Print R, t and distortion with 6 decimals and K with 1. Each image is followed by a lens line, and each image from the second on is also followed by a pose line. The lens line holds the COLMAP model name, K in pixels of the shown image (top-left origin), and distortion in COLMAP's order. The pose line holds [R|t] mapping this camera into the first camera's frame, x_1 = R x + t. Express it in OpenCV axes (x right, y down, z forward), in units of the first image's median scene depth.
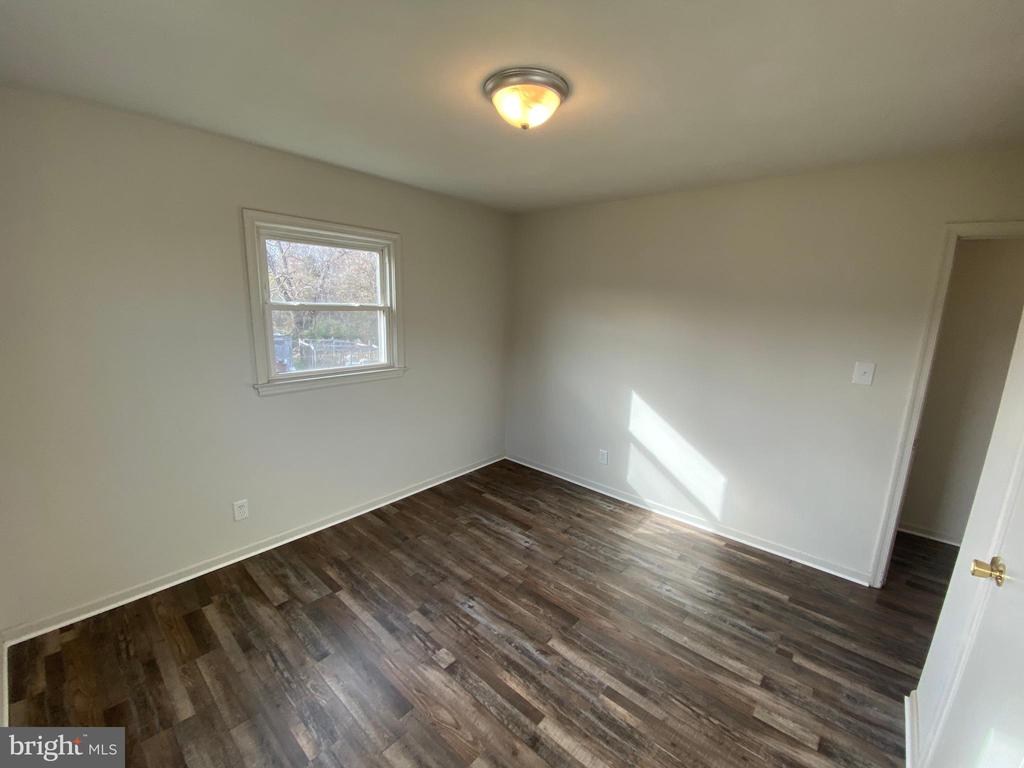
lens RADIAL K [[420.6, 0, 513.0], [0, 420.6, 383.0], [0, 0, 1]] dist [0.031425, -0.023508]
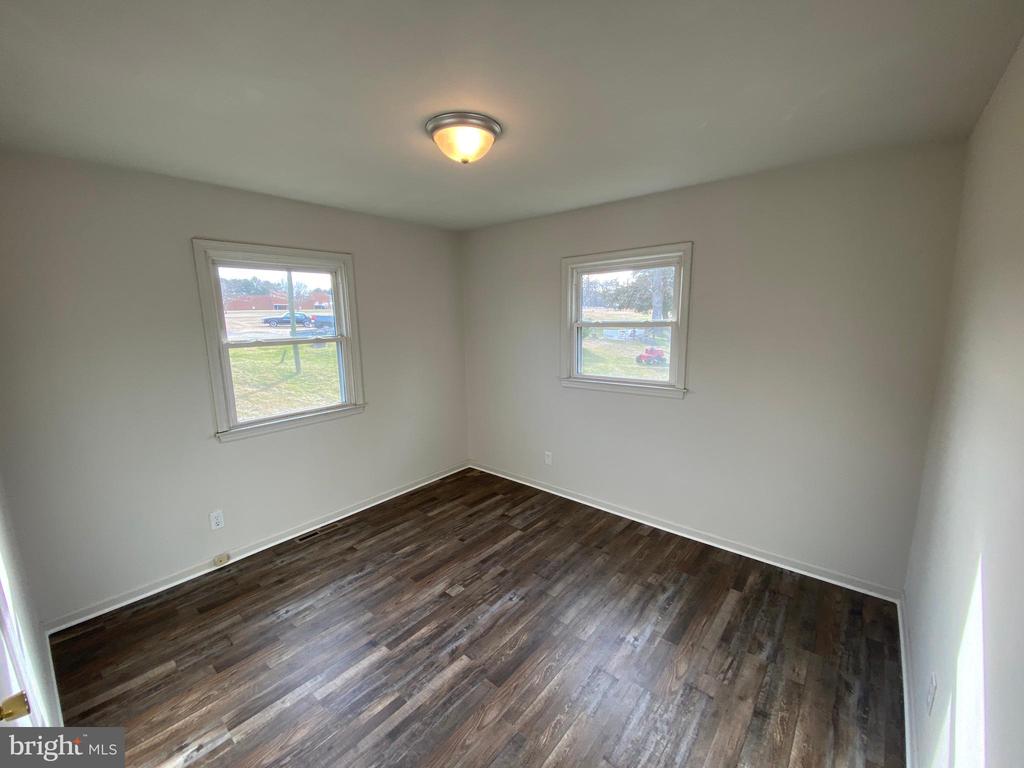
lens RADIAL K [[420.6, 0, 513.0], [0, 420.6, 383.0], [0, 0, 1]] dist [0.031425, -0.023508]
pose [[0.015411, 0.134906, -0.990739, 0.968430], [-0.175312, 0.975872, 0.130155, -0.161327], [0.984392, 0.171683, 0.038689, 0.942795]]
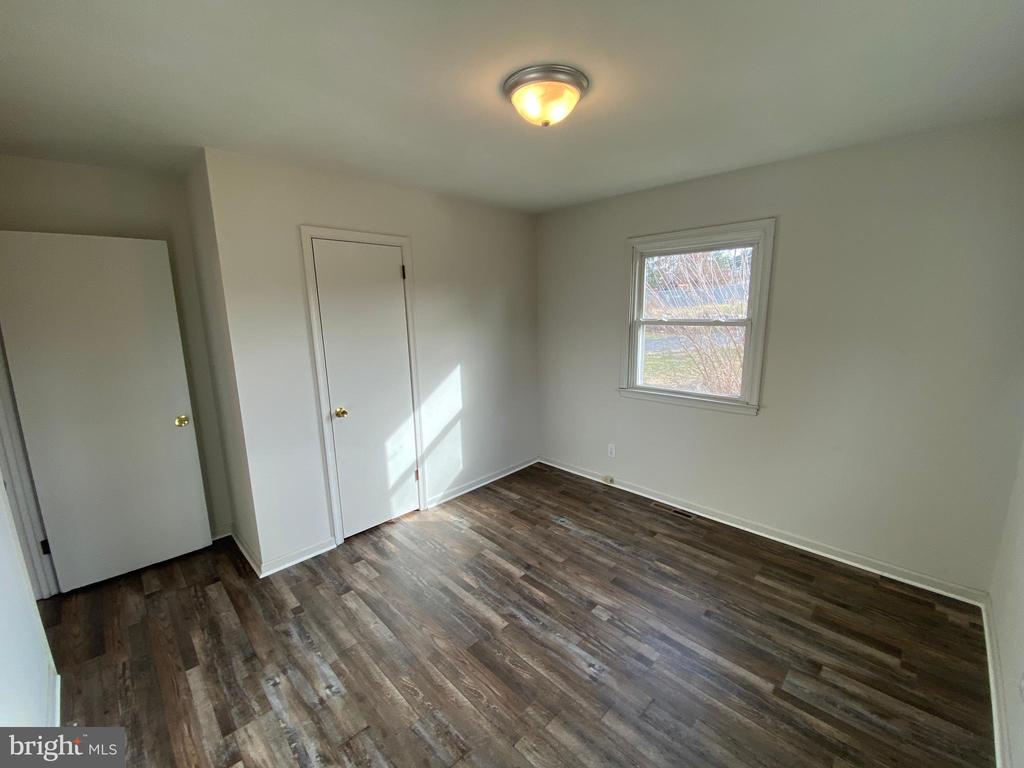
lens RADIAL K [[420.6, 0, 513.0], [0, 420.6, 383.0], [0, 0, 1]] dist [0.031425, -0.023508]
pose [[-0.997368, -0.030243, 0.065891, 0.017371], [-0.003735, 0.929065, 0.369898, -0.324518], [-0.072404, 0.368679, -0.926733, 1.715982]]
